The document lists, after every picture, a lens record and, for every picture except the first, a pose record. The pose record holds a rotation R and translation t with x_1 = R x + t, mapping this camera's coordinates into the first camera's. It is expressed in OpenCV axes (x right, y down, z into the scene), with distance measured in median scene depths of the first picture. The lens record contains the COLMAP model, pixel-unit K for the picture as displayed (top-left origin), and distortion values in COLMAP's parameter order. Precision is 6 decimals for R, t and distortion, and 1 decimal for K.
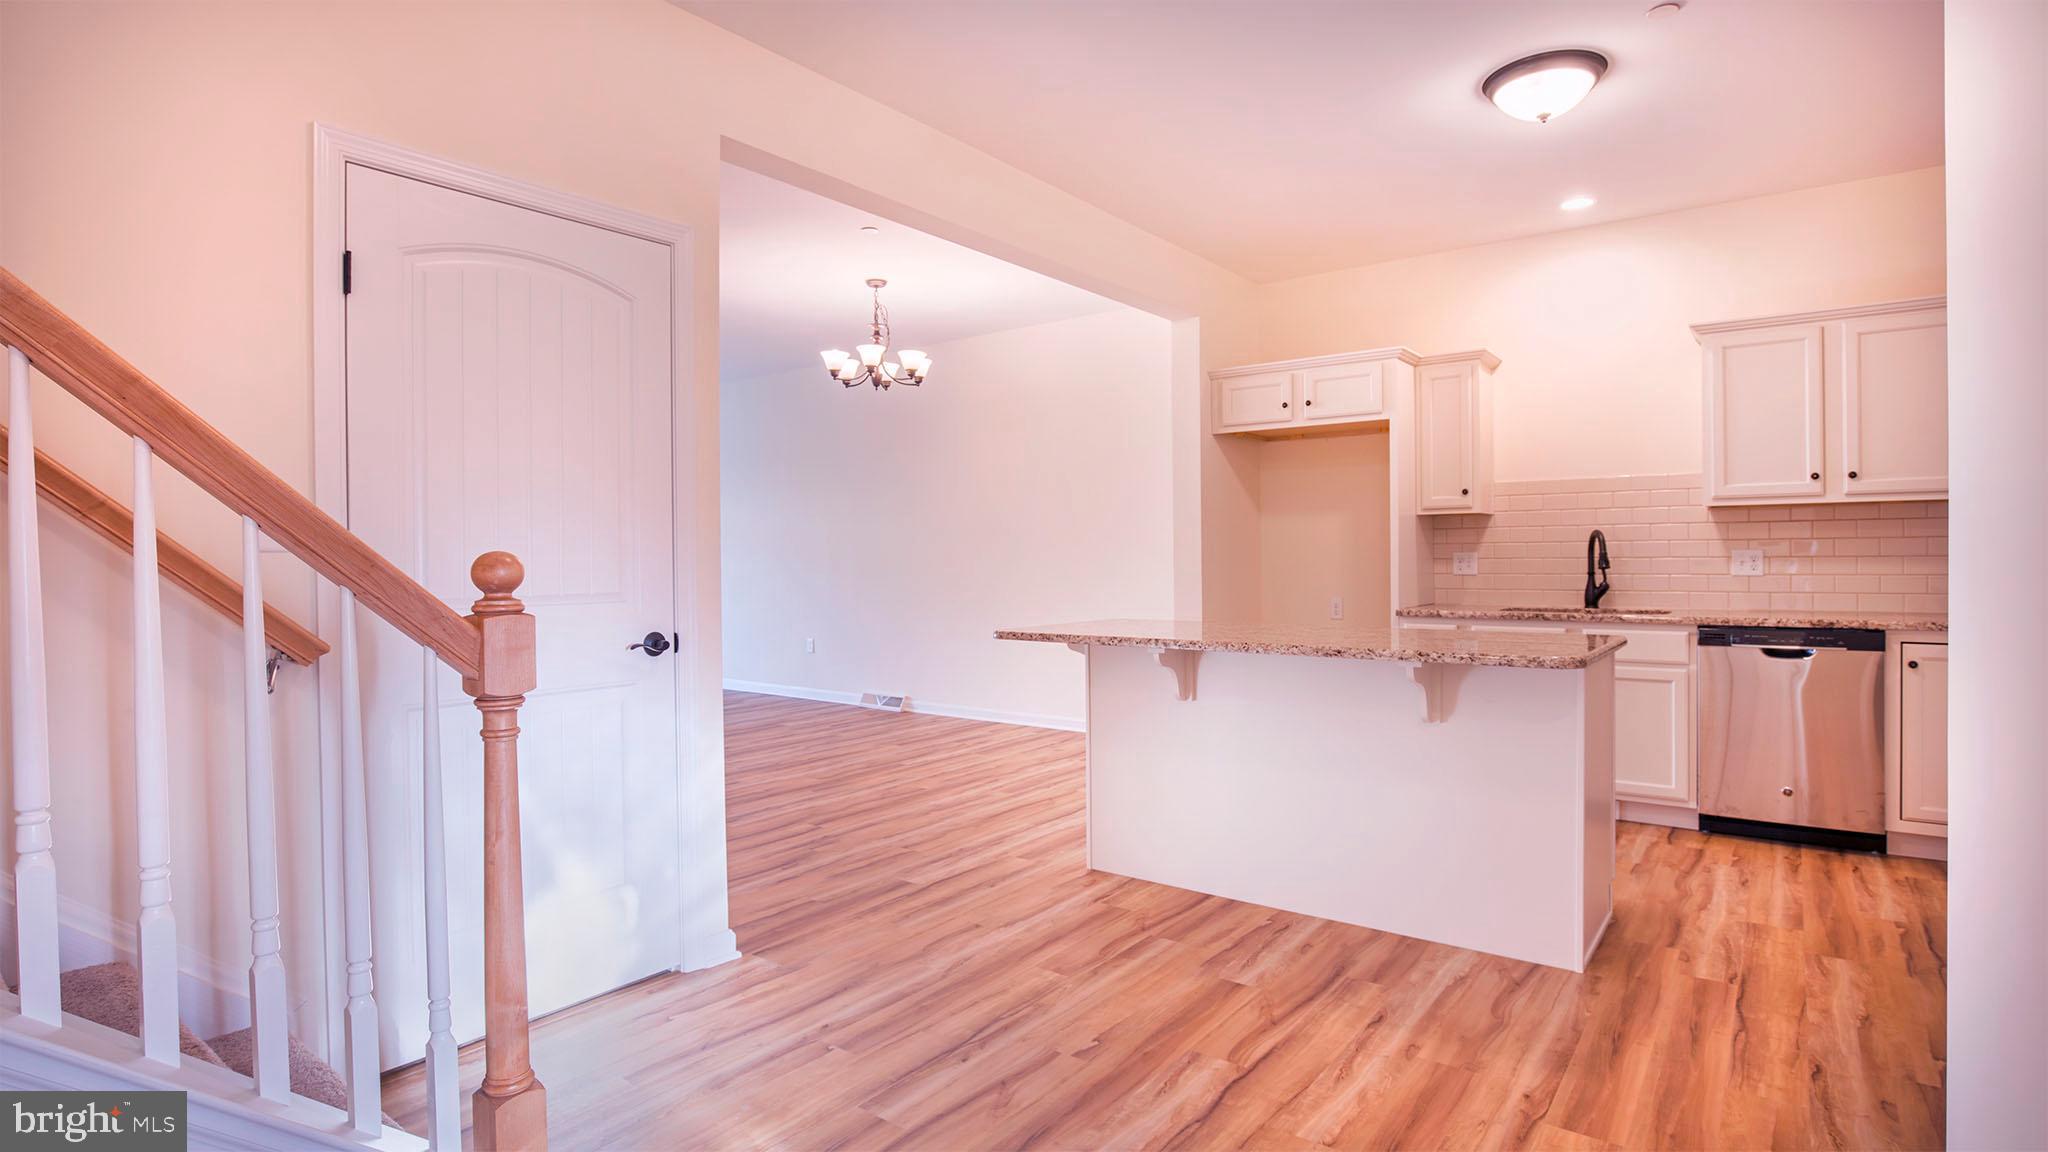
lens RADIAL K [[1023.0, 0, 1042.6], [0, 1023.0, 560.5], [0, 0, 1]] dist [-0.000532, -0.003065]
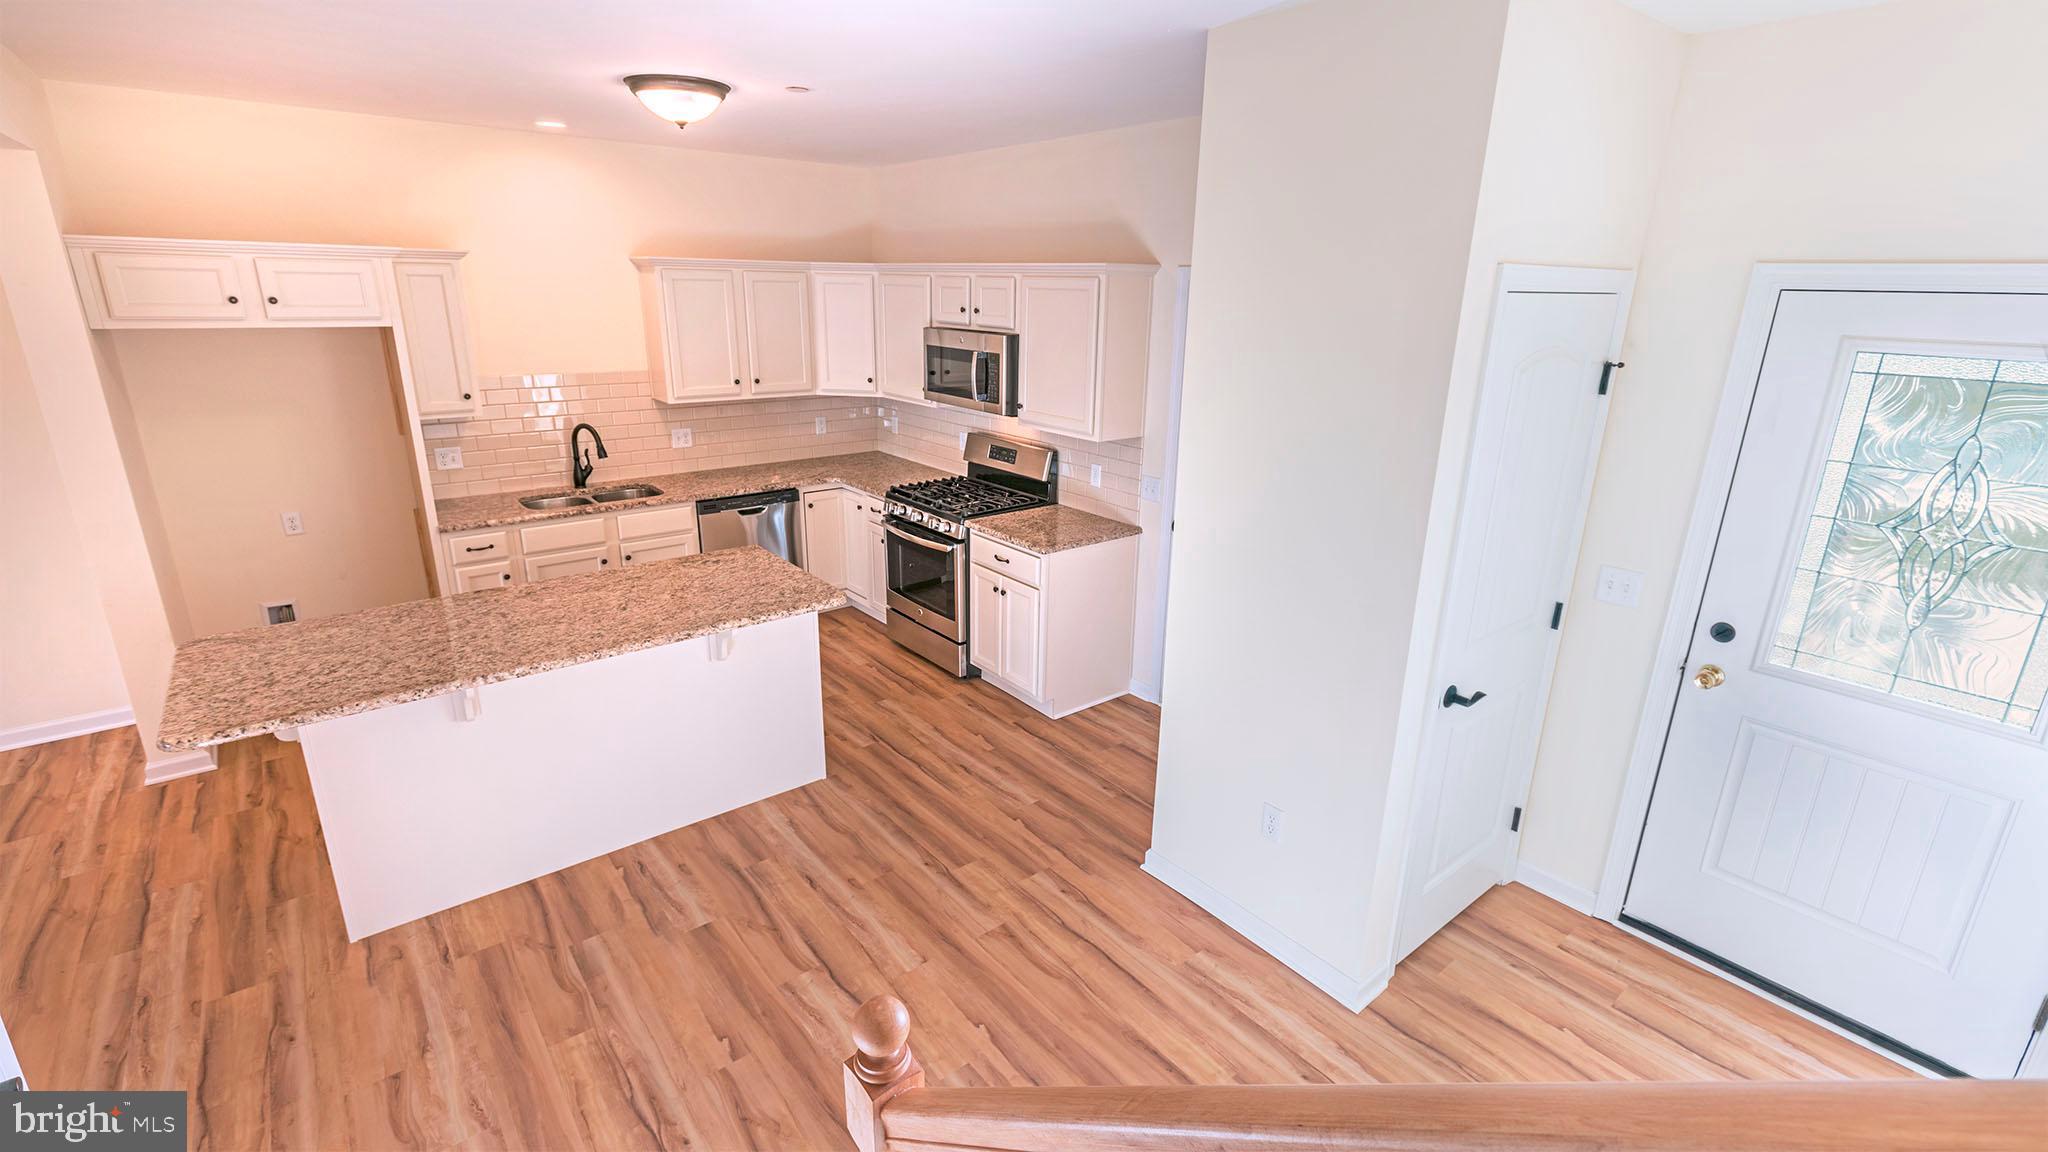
lens RADIAL K [[918.6, 0, 1034.9], [0, 918.6, 564.3], [0, 0, 1]] dist [0.011601, 0.000209]
pose [[0.245091, -0.275333, 0.929582, -0.412552], [-0.016021, 0.957545, 0.287840, -0.214778], [-0.969368, -0.085440, 0.230274, 0.271503]]
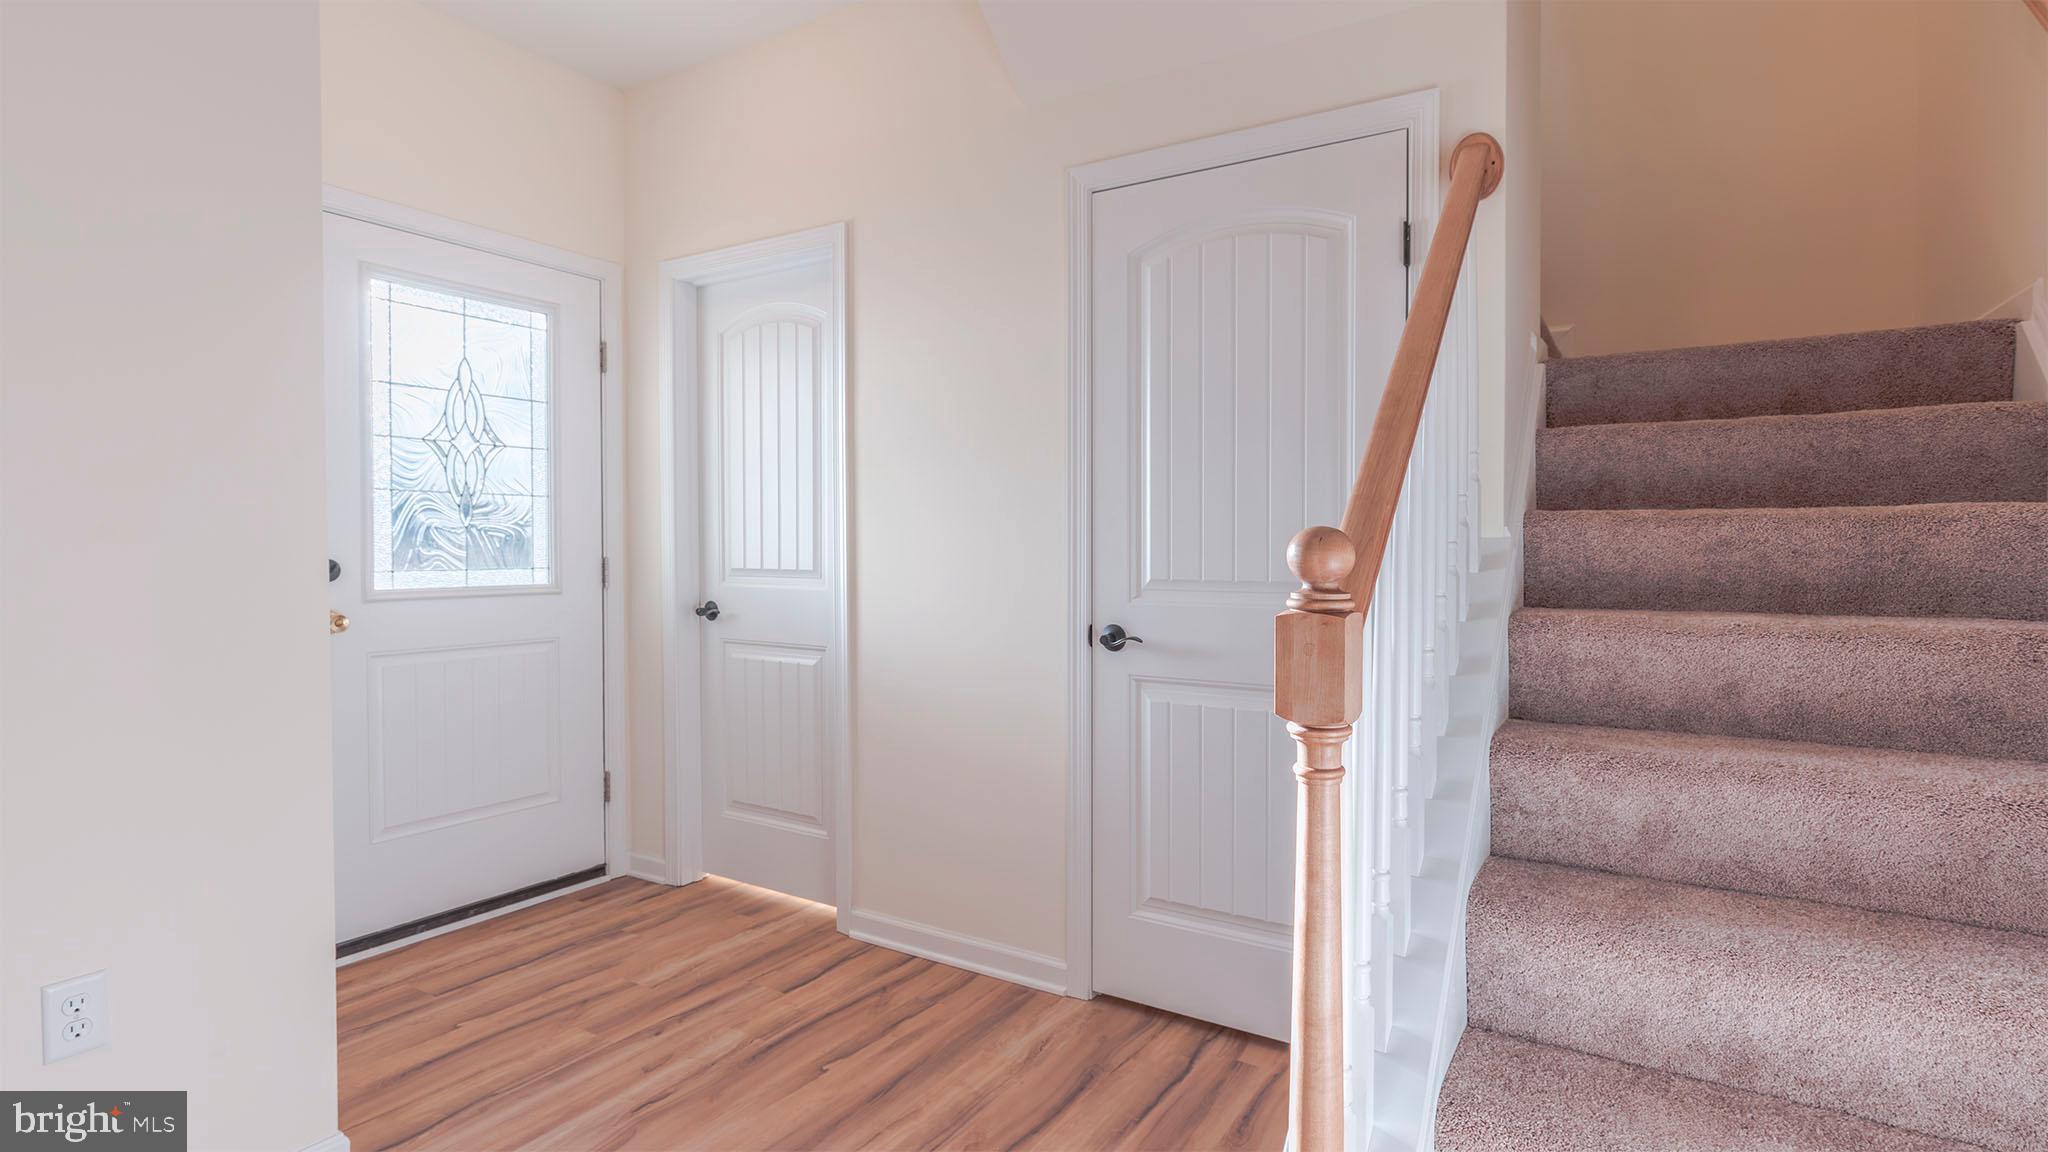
lens RADIAL K [[1023.0, 0, 1028.7], [0, 1023.0, 559.3], [0, 0, 1]] dist [-0.000532, -0.003065]
pose [[-0.996537, 0.016524, -0.081495, -0.095839], [0.014390, 0.999540, 0.026697, -0.005532], [0.081899, 0.025432, -0.996316, 0.653197]]
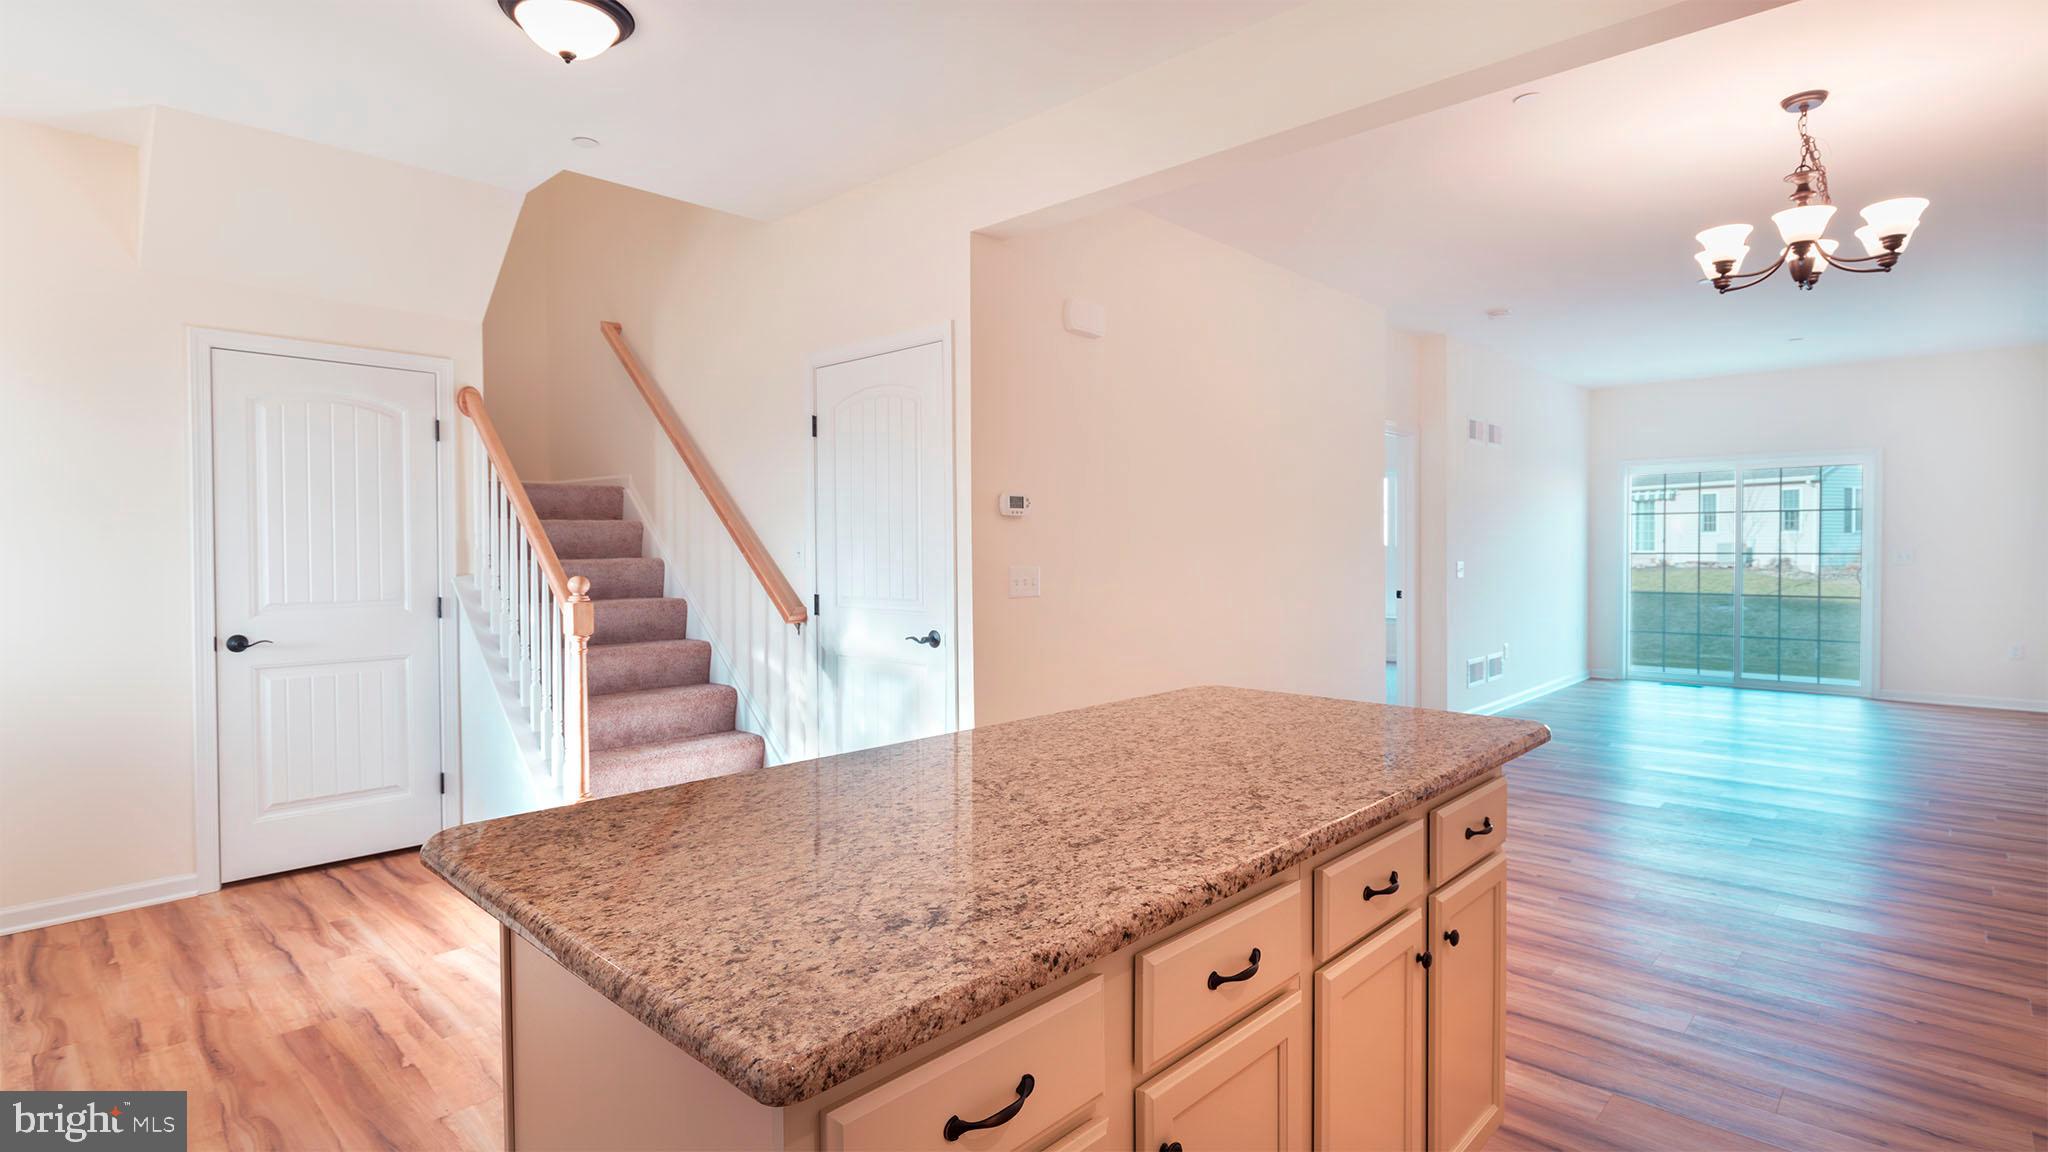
lens RADIAL K [[1023.0, 0, 1028.1], [0, 1023.0, 547.8], [0, 0, 1]] dist [-0.000532, -0.003065]
pose [[-0.111835, 0.011397, -0.993661, 0.642185], [0.003277, 0.999933, 0.011101, -0.036806], [0.993721, -0.002015, -0.111865, 0.869934]]
